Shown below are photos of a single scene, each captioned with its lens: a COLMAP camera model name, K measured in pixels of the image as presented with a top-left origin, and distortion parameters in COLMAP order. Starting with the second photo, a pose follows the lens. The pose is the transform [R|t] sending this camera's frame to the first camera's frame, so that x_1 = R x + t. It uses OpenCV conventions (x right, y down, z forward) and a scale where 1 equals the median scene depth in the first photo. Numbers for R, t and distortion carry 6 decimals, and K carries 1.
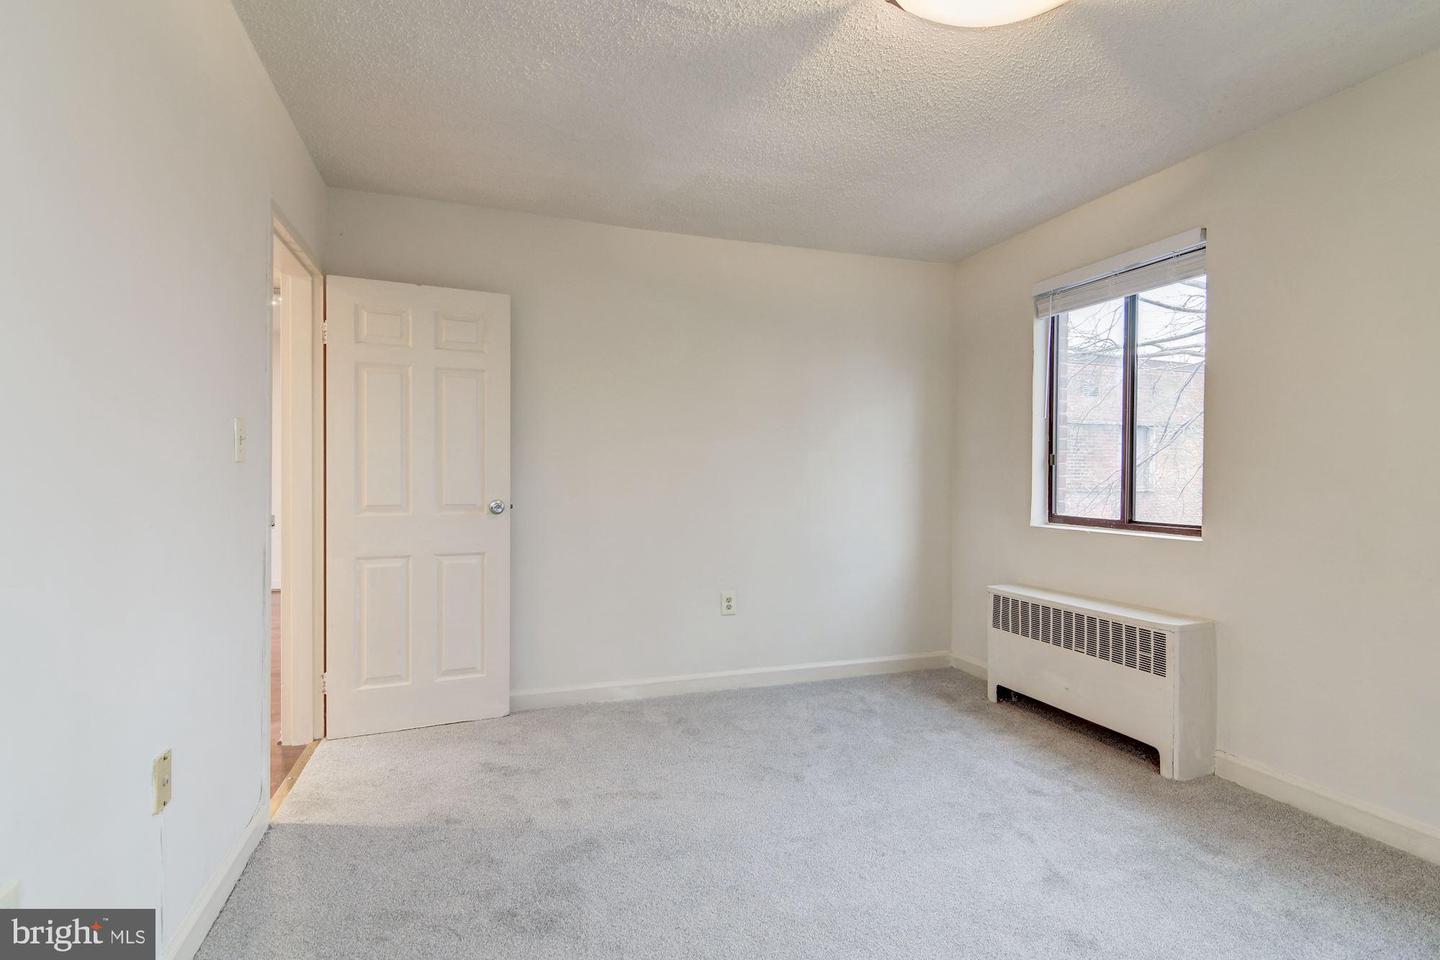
lens RADIAL K [[703.9, 0, 715.5], [0, 703.9, 478.8], [0, 0, 1]] dist [0.009101, -0.008532]
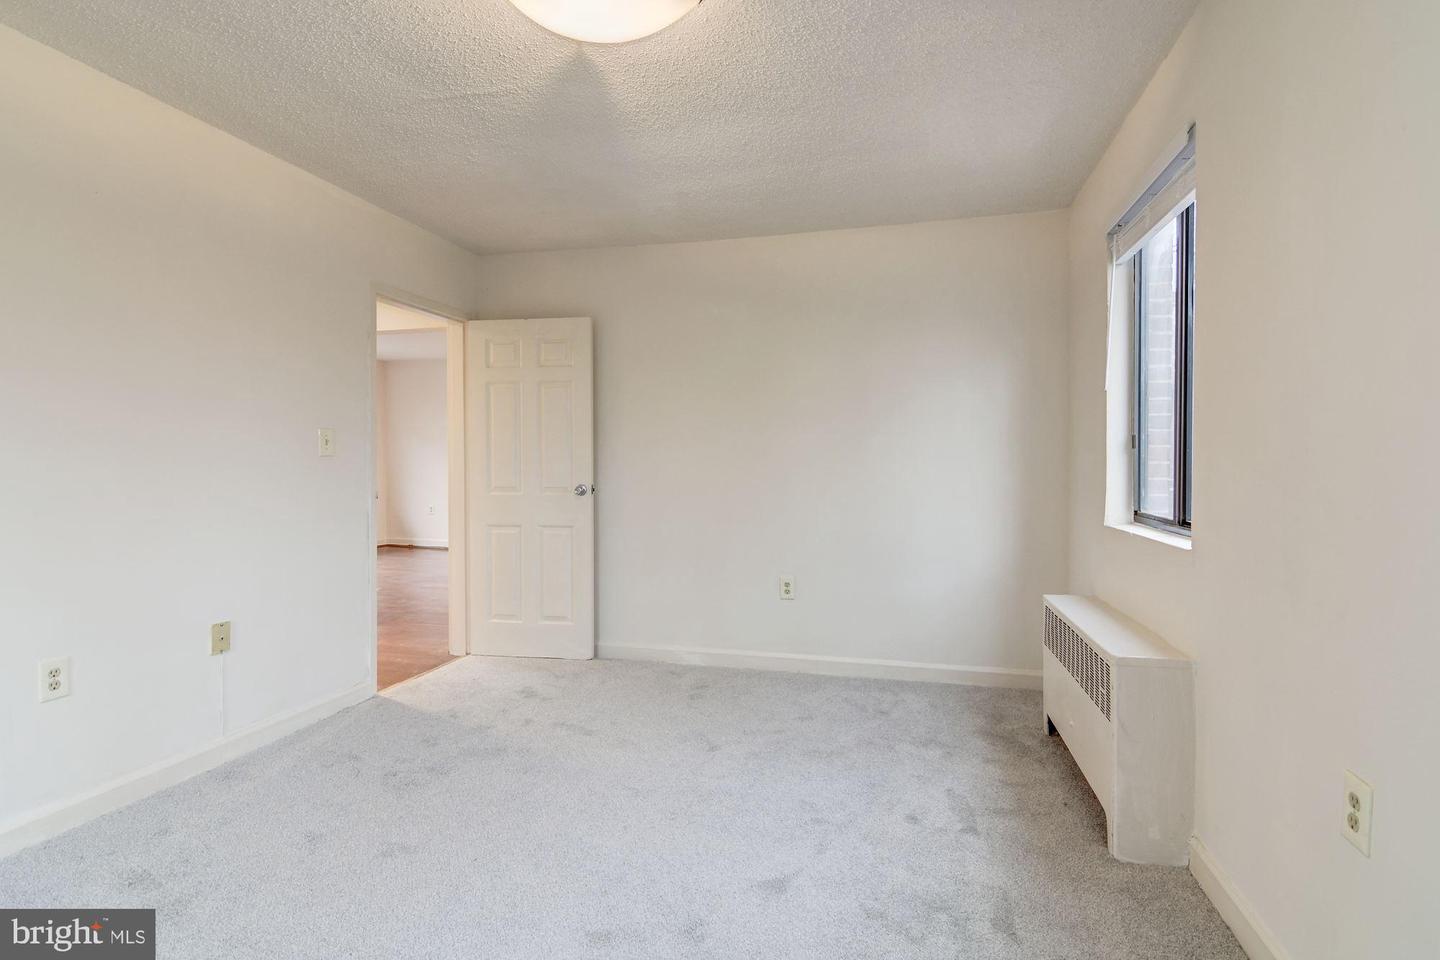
lens RADIAL K [[703.9, 0, 725.4], [0, 703.9, 470.6], [0, 0, 1]] dist [0.009101, -0.008532]
pose [[0.836082, 0.001073, -0.548604, 0.606650], [0.000075, 0.999998, 0.002070, 0.003797], [0.548605, -0.001772, 0.836080, 0.107313]]
